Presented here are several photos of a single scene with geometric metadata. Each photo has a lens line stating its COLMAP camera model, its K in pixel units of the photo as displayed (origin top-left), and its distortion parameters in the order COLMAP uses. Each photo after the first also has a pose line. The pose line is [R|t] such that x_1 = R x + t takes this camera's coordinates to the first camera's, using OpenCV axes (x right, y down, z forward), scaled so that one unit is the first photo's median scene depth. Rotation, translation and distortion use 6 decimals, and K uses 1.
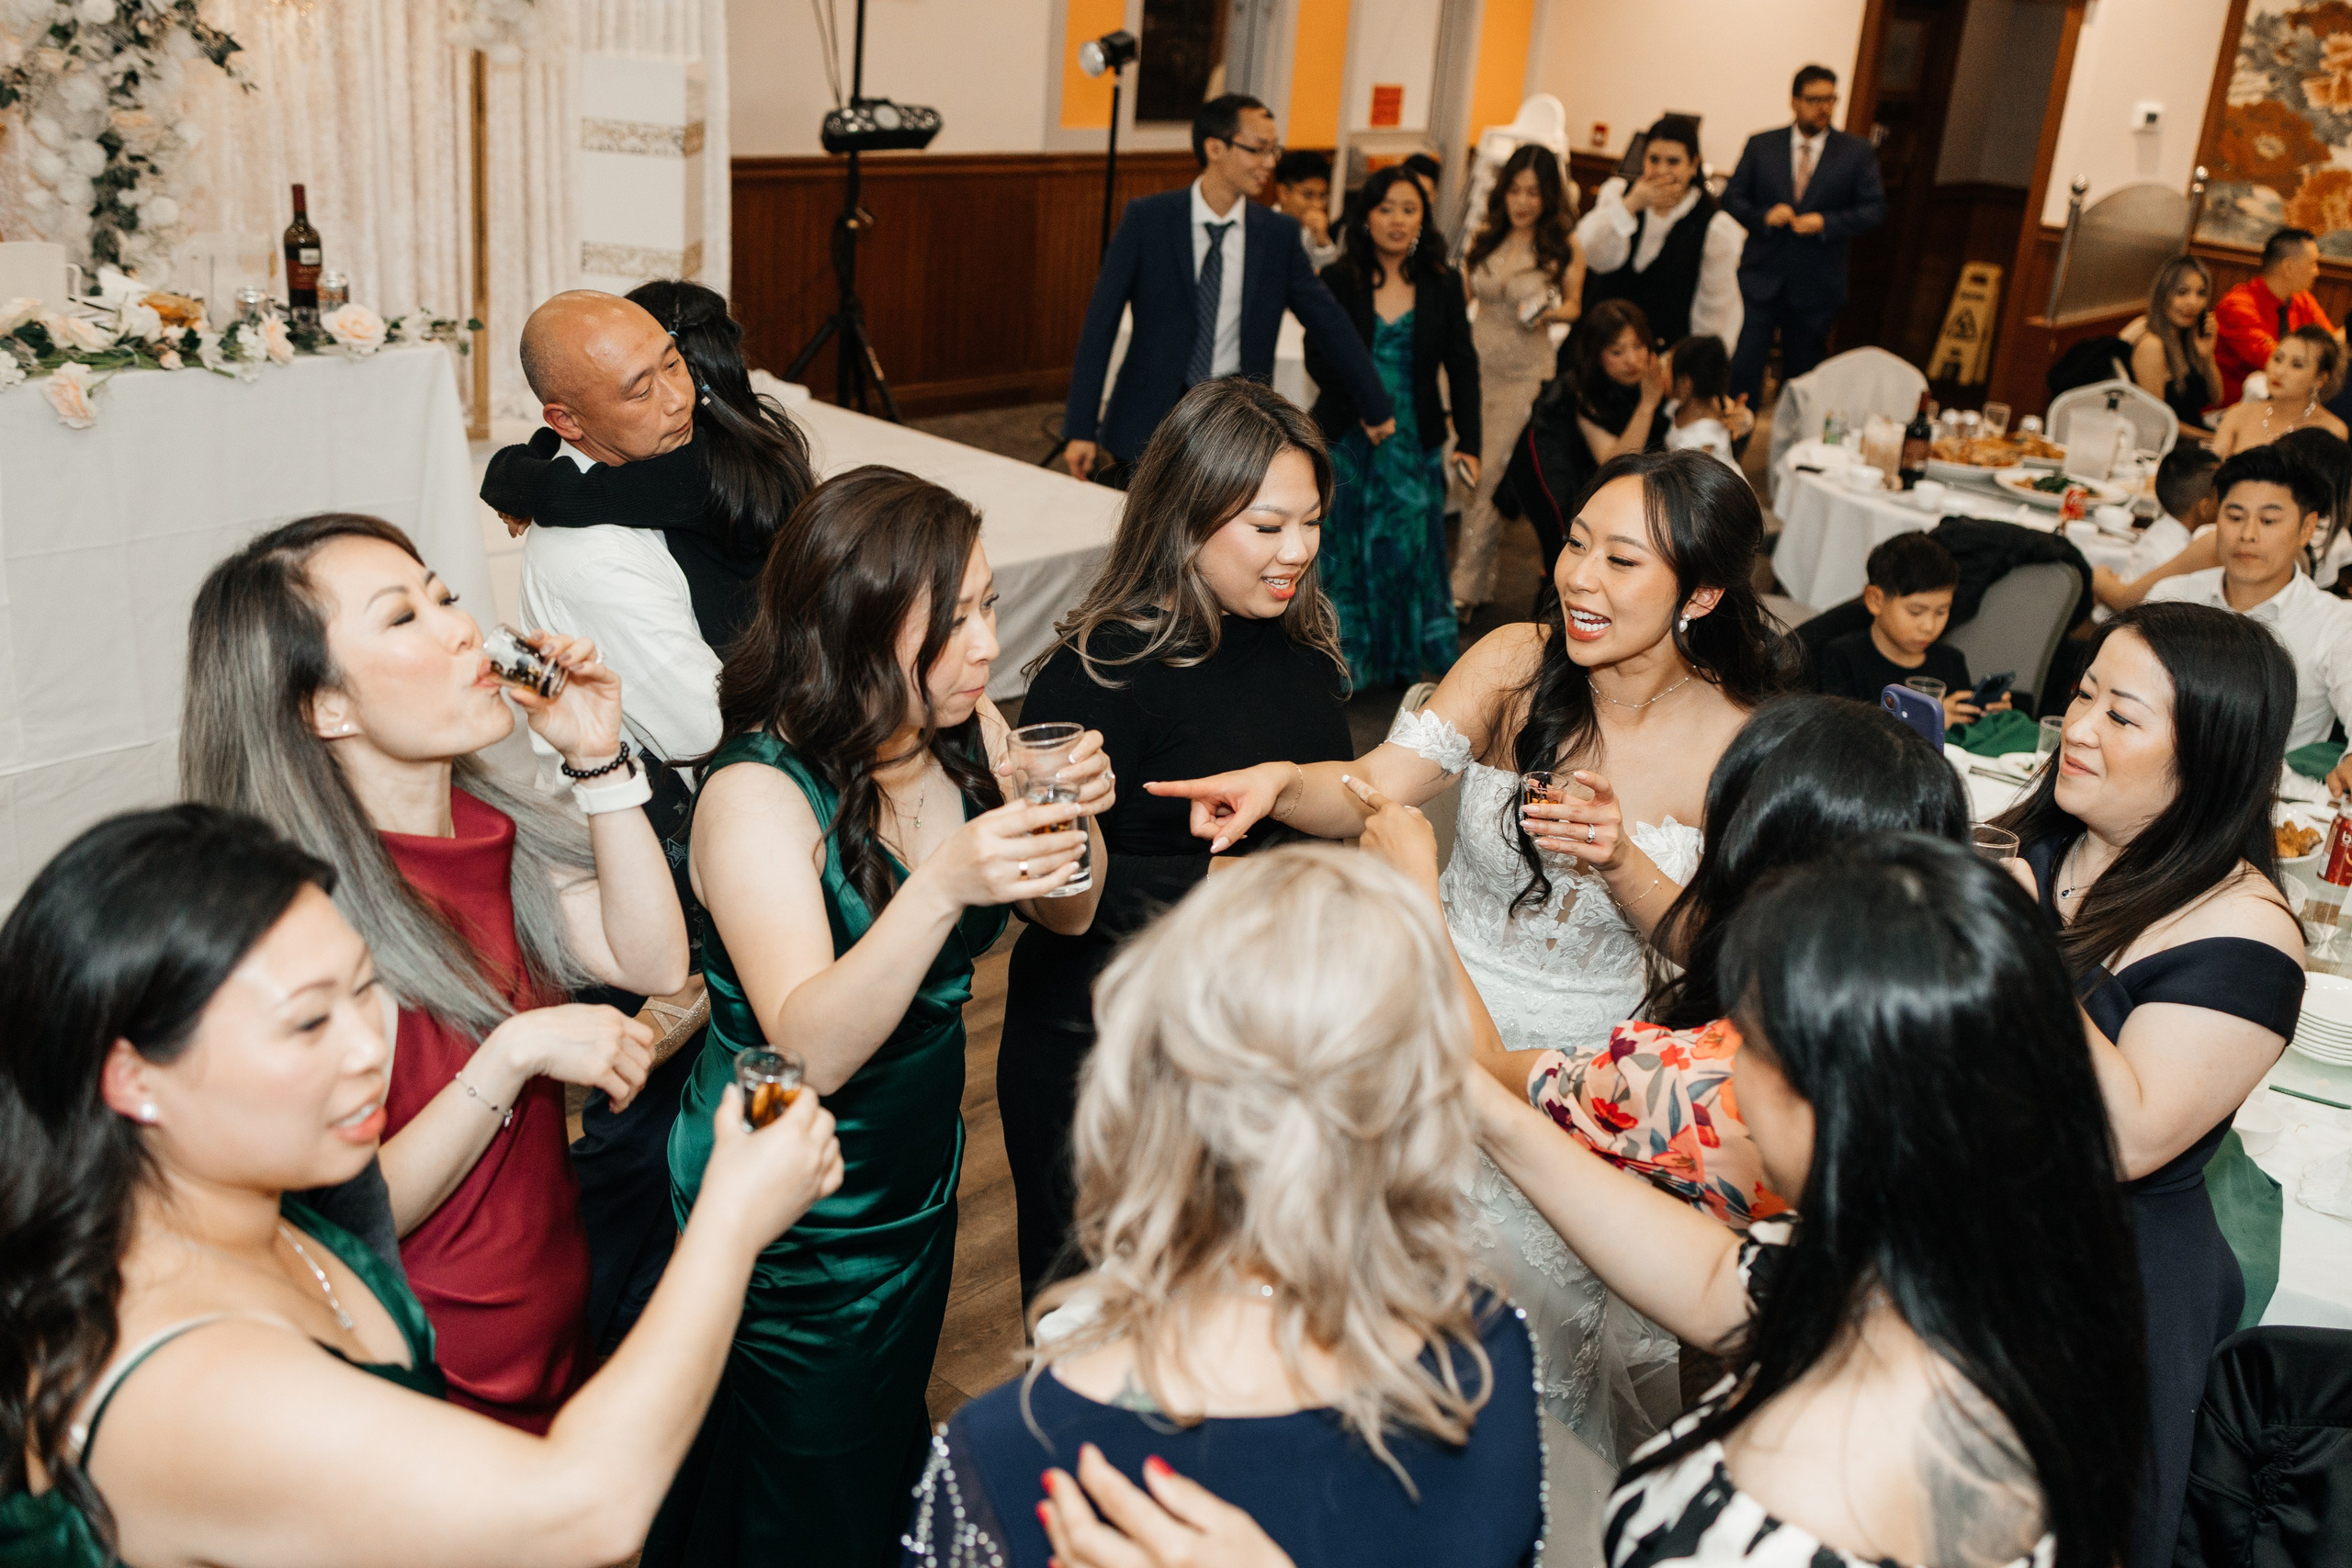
lens RADIAL K [[2376.8, 0, 1194.9], [0, 2376.8, 767.8], [0, 0, 1]] dist [0.061861, -0.042752]
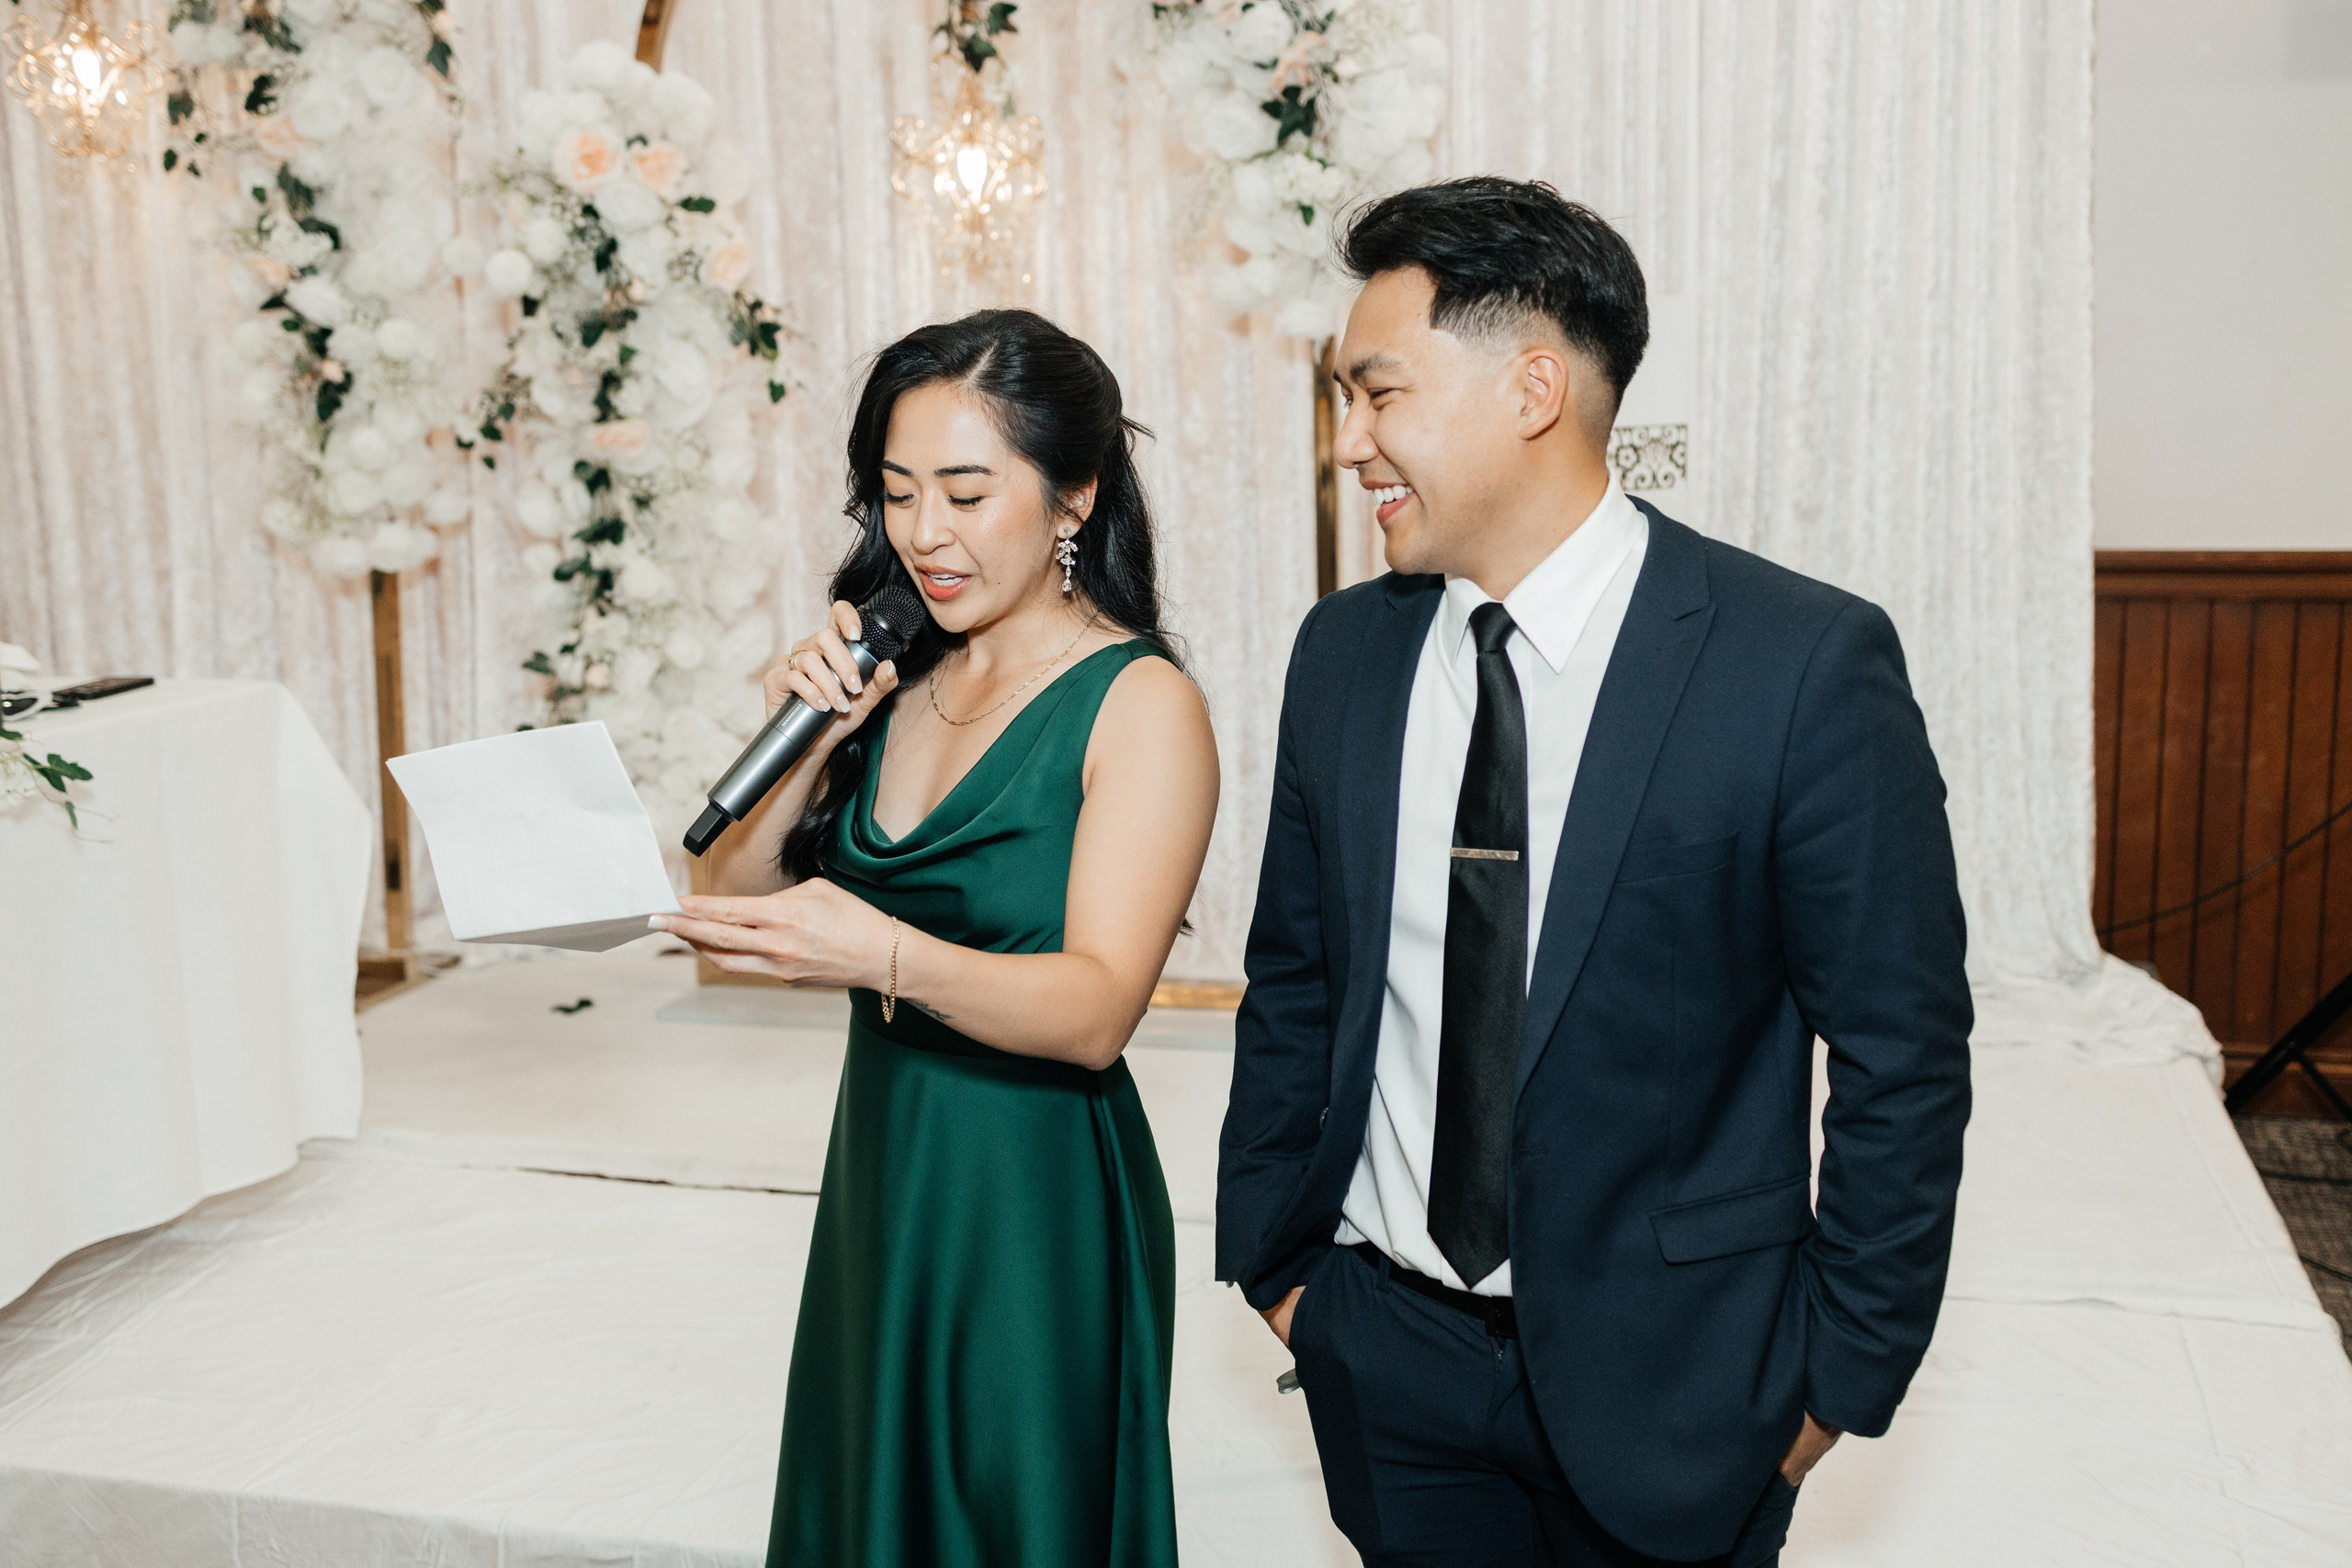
lens RADIAL K [[2344.4, 0, 1187.5], [0, 2344.4, 781.1], [0, 0, 1]] dist [0.001099, -0.004319]
pose [[0.434681, 0.084010, -0.896658, 0.175799], [-0.256044, 0.966081, -0.033610, -0.173382], [0.863420, 0.244193, 0.441447, 0.765170]]
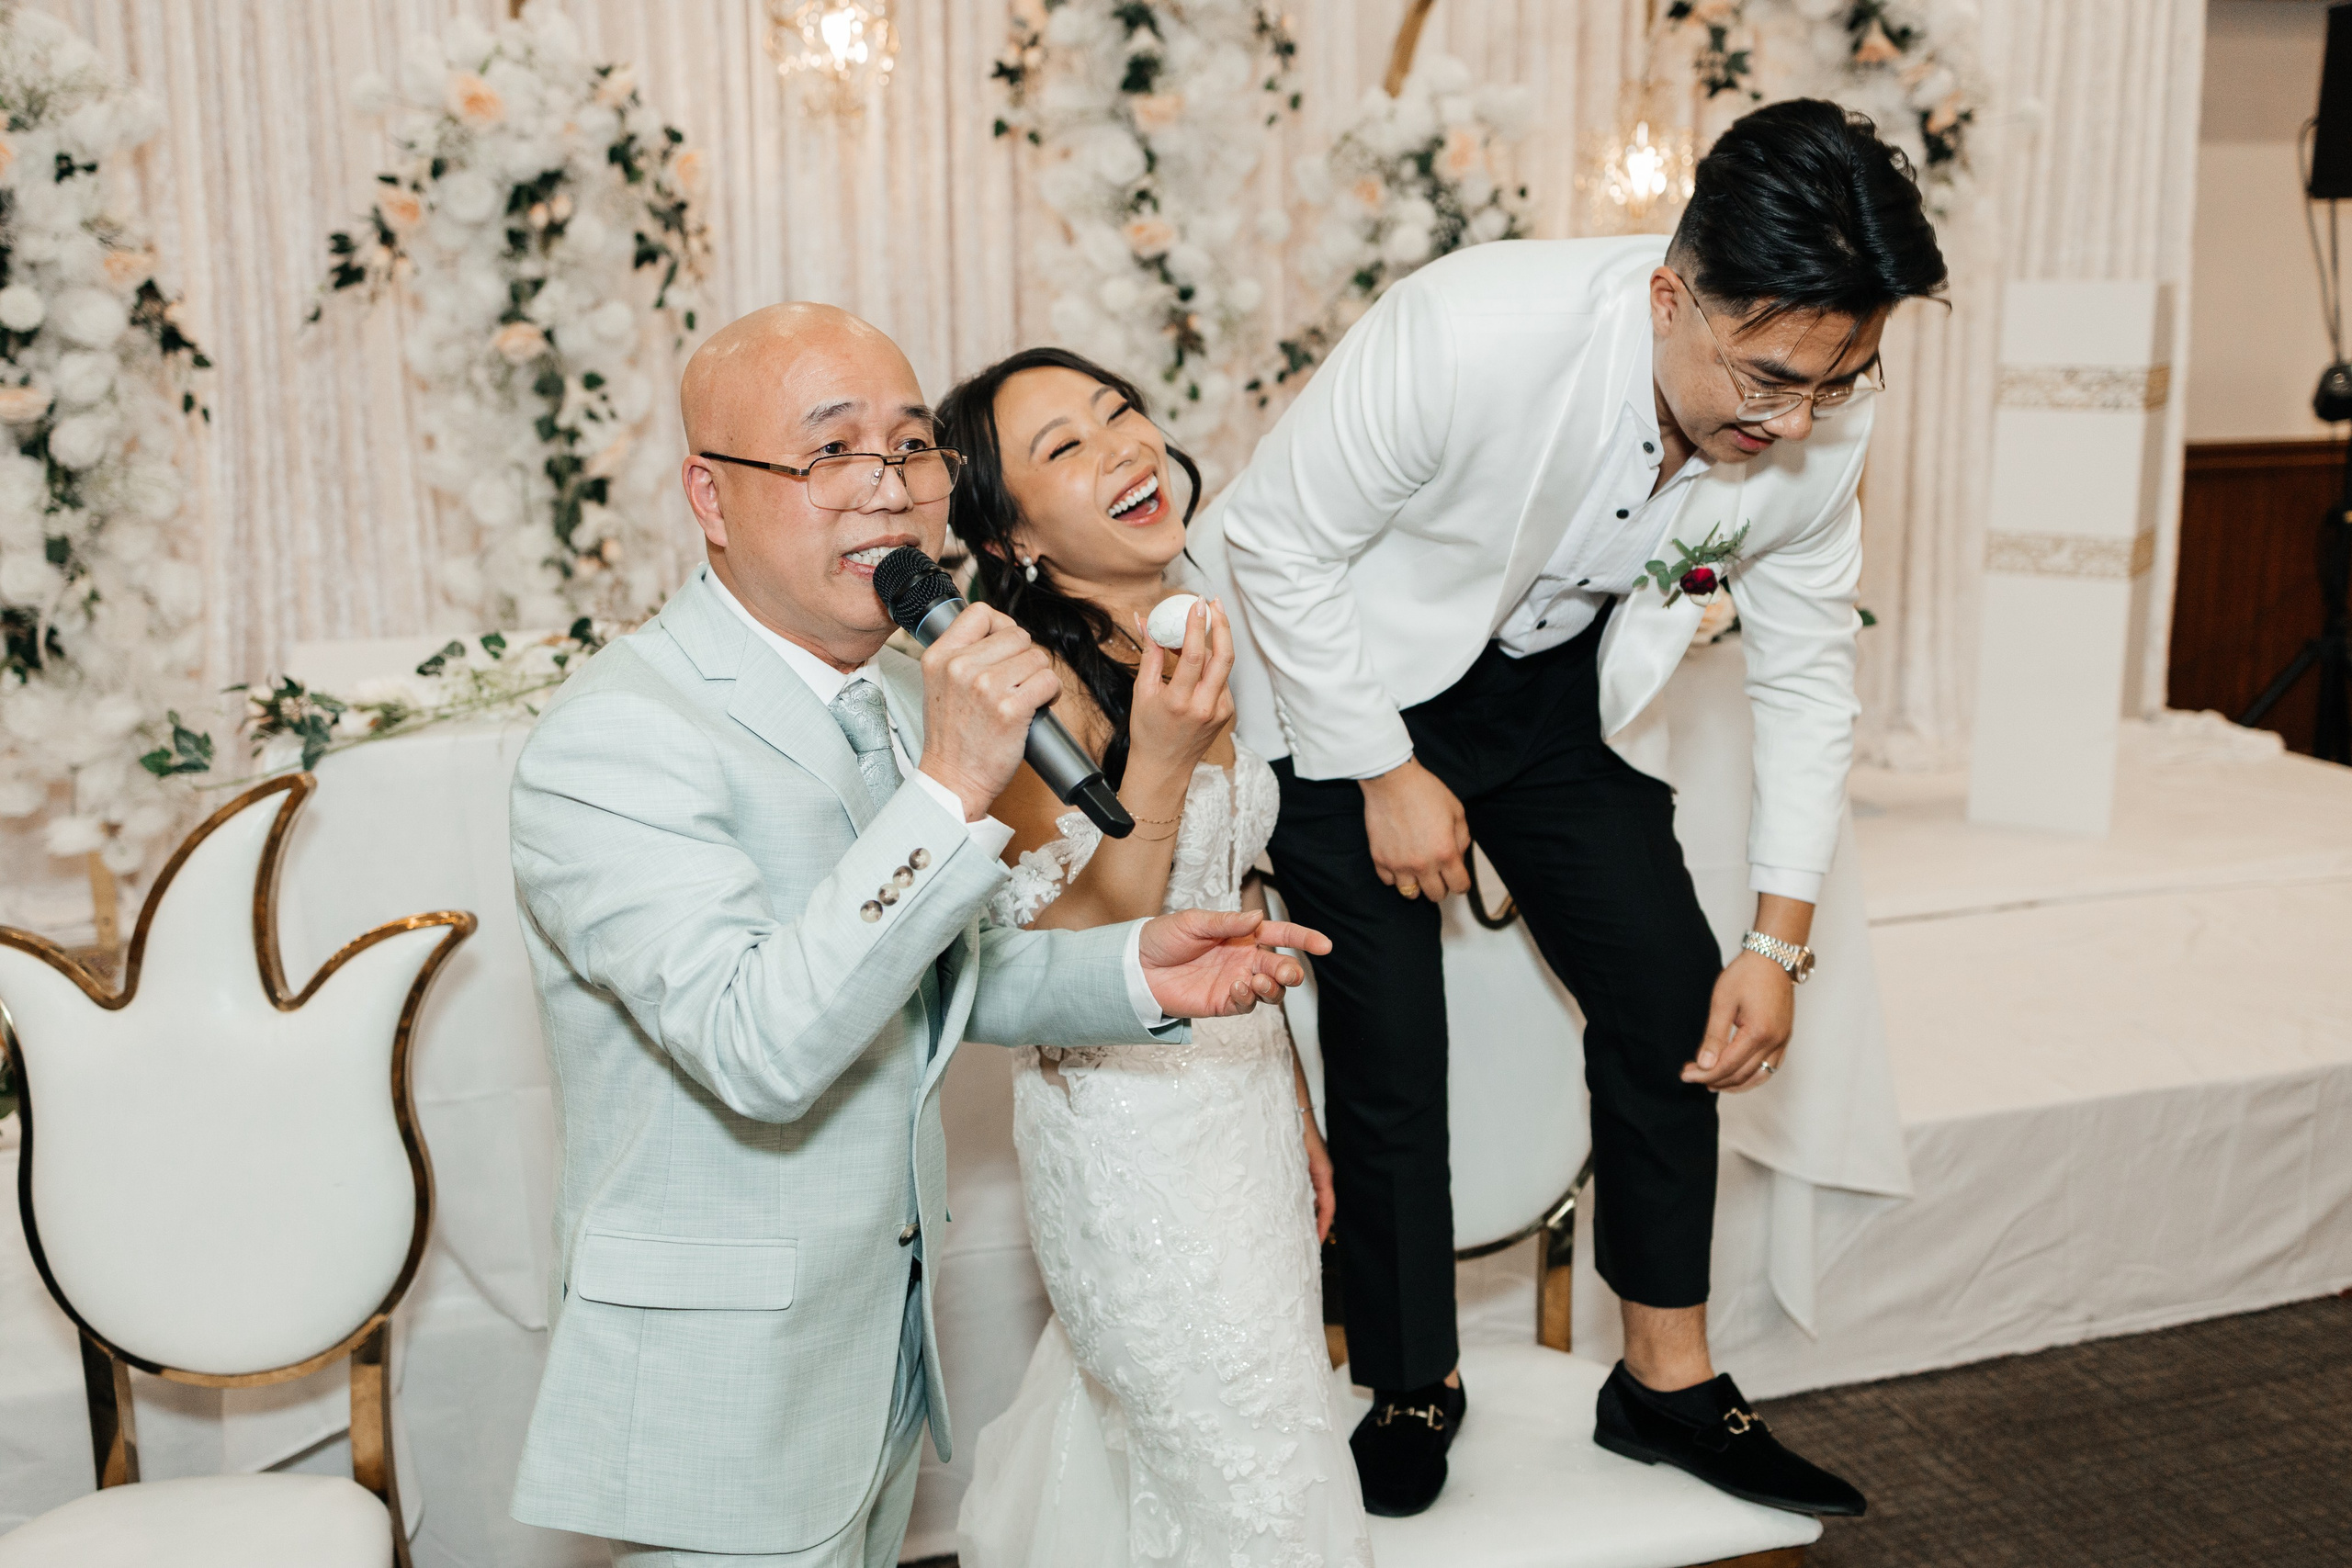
lens RADIAL K [[2344.4, 0, 1187.5], [0, 2344.4, 781.1], [0, 0, 1]] dist [0.001099, -0.004319]
pose [[0.859963, 0.025741, -0.509707, -0.099368], [-0.103788, 0.986678, -0.125280, -0.029076], [0.499692, 0.160638, 0.851178, 0.279826]]
